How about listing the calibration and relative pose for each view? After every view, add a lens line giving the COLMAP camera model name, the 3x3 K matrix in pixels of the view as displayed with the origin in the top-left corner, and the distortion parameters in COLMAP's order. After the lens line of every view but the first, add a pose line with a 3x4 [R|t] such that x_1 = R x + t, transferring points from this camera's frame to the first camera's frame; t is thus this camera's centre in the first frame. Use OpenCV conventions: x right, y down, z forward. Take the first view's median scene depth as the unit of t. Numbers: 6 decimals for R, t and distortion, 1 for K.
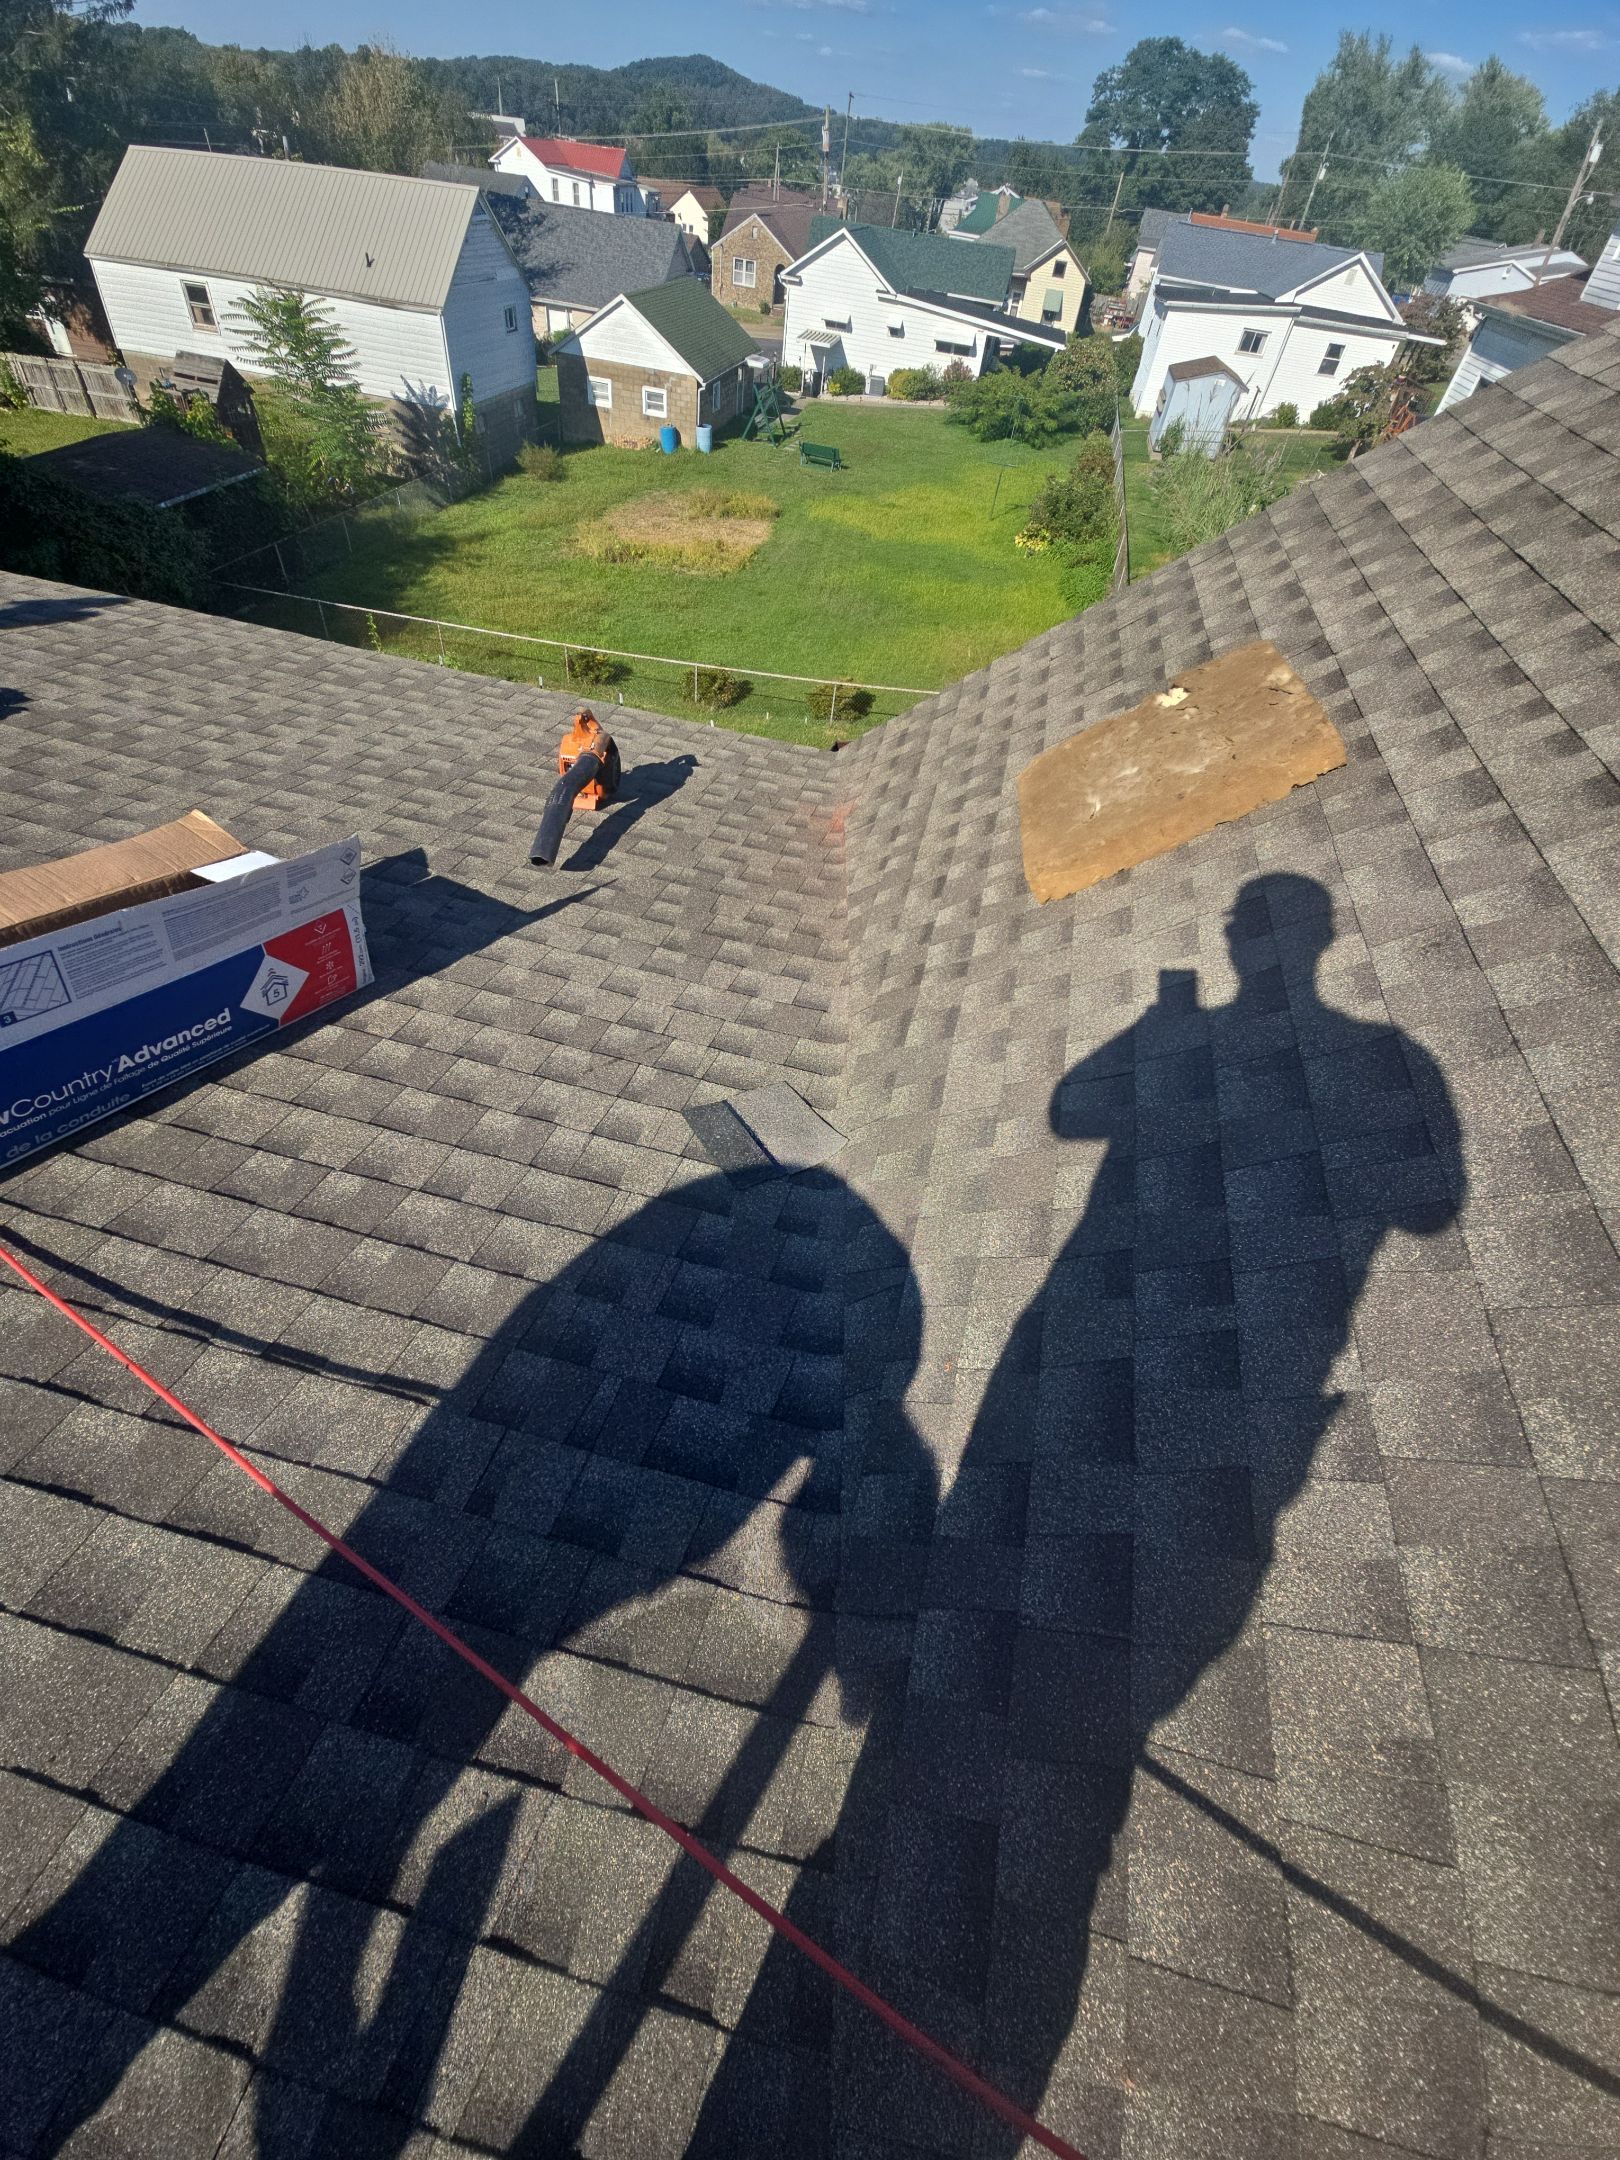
lens RADIAL K [[894.8, 0, 813.9], [0, 894.8, 1085.6], [0, 0, 1]] dist [0.034997, -0.024698]
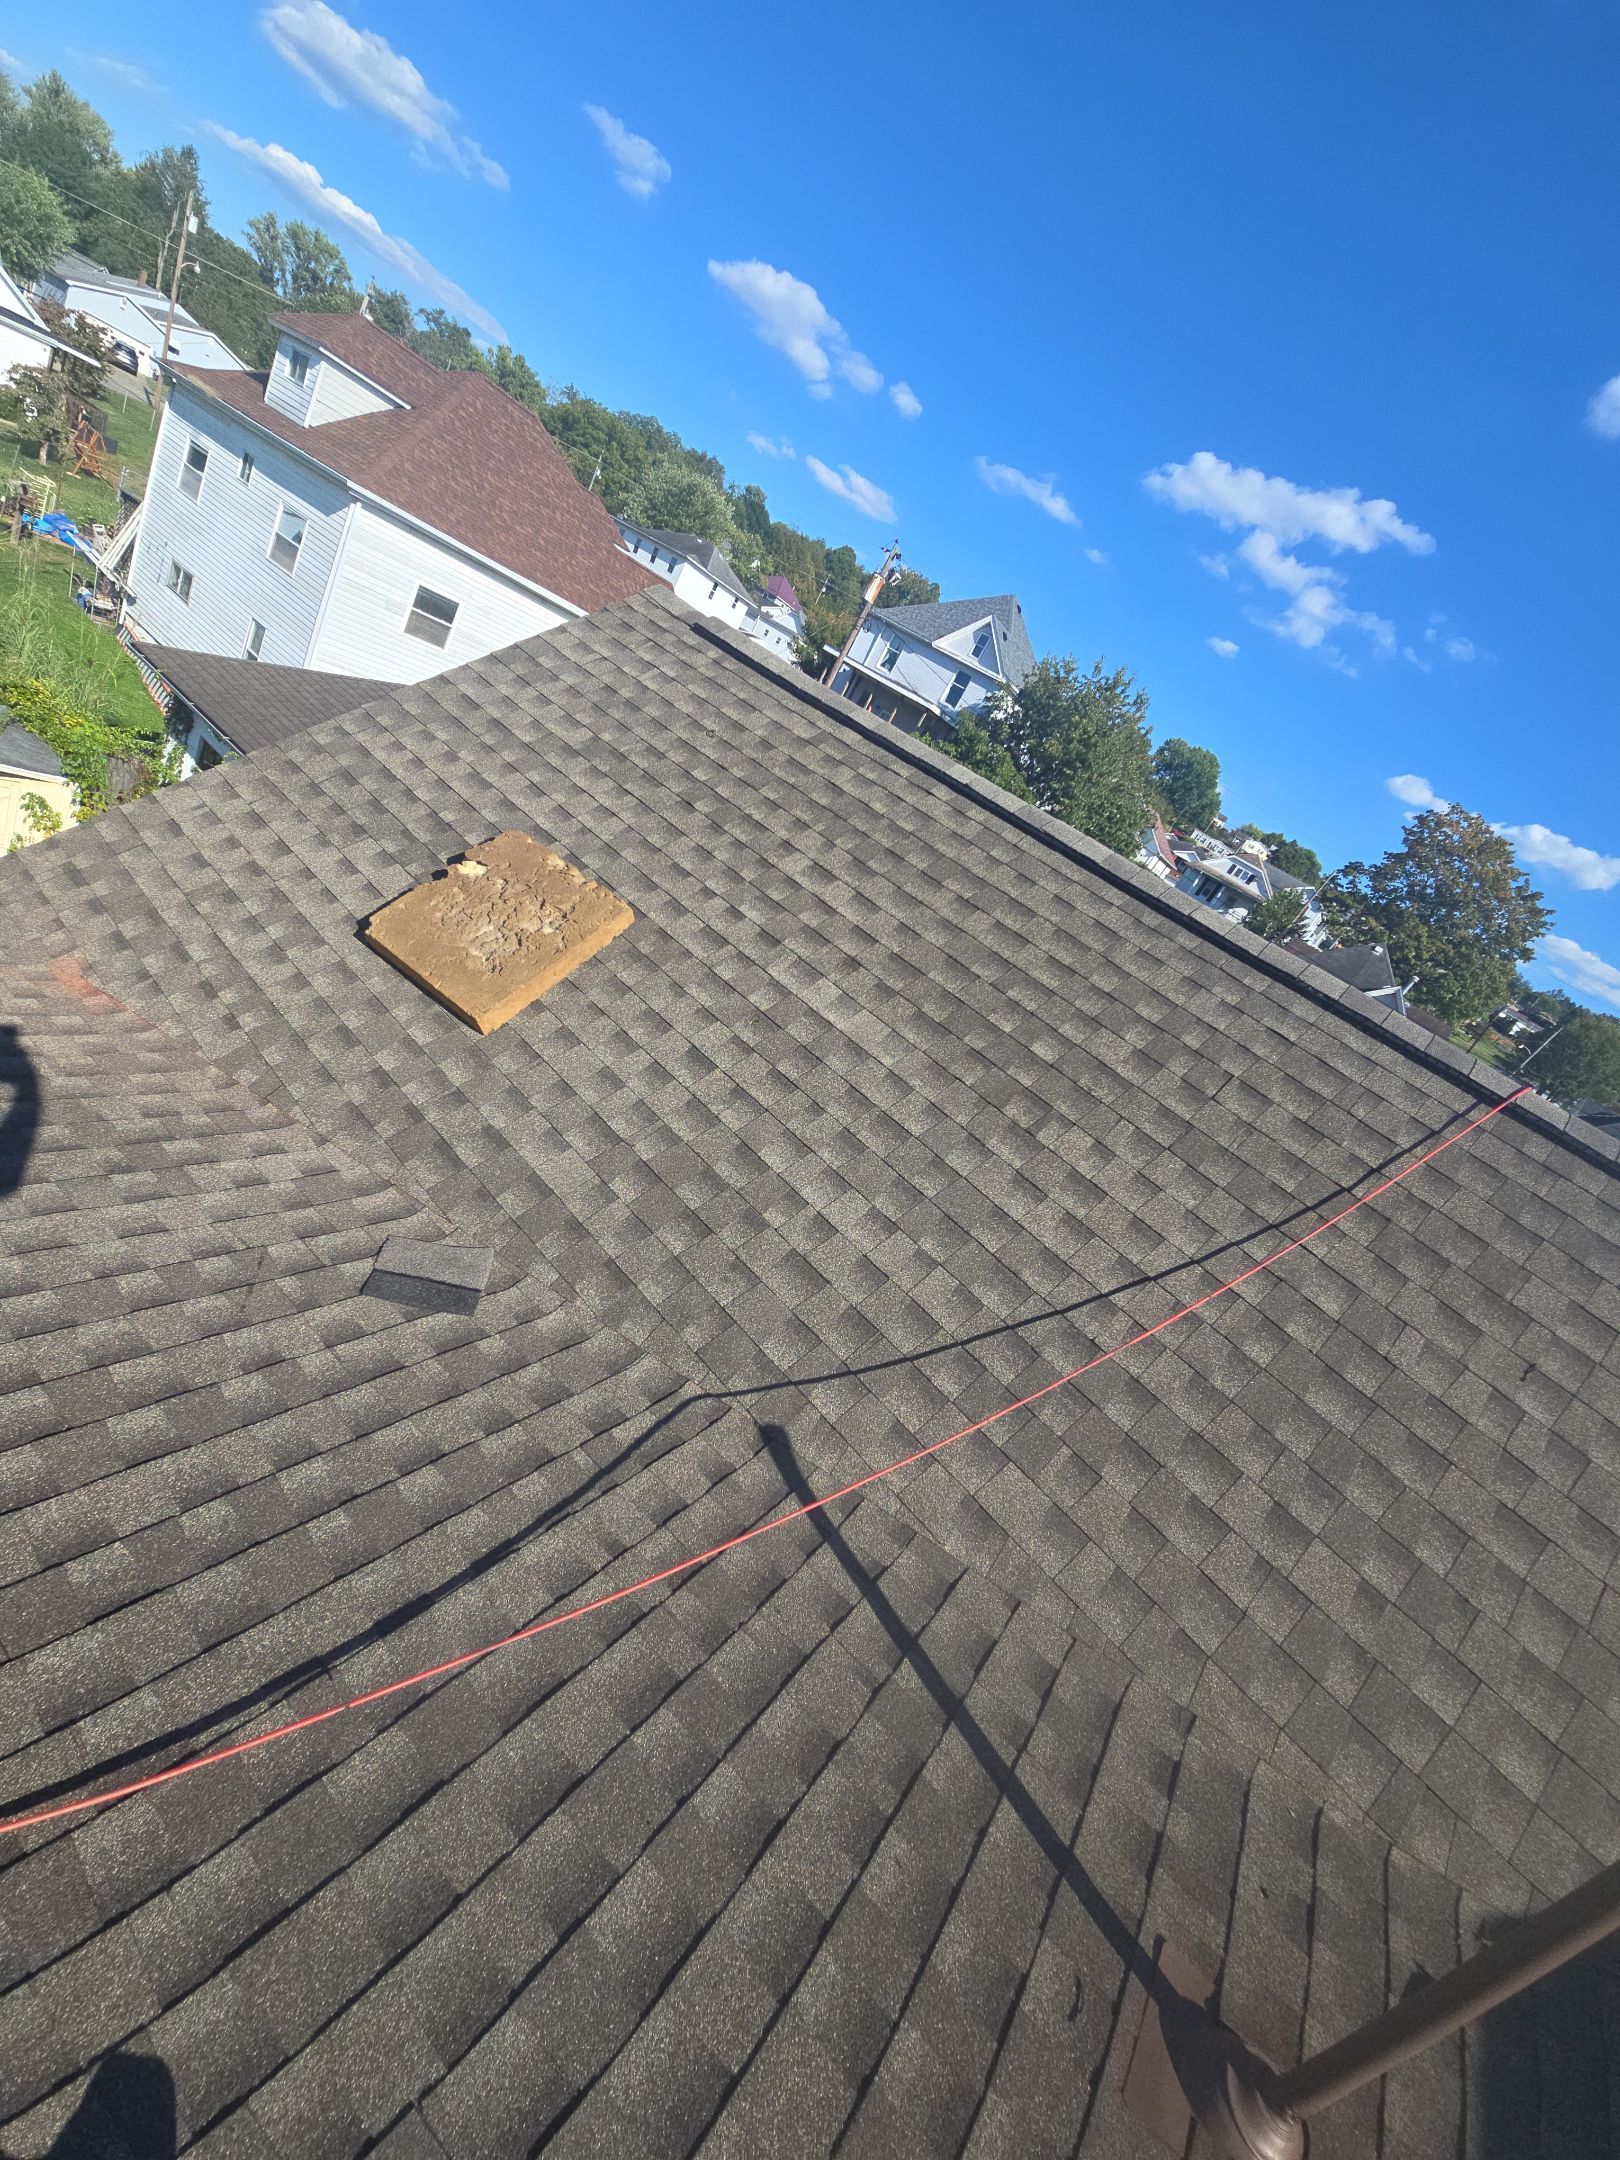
lens RADIAL K [[894.8, 0, 813.9], [0, 894.8, 1085.6], [0, 0, 1]] dist [0.034997, -0.024698]
pose [[0.384371, -0.285517, 0.877918, -0.946805], [0.278351, 0.942559, 0.184671, -0.296506], [-0.880216, 0.173387, 0.441766, -0.025280]]
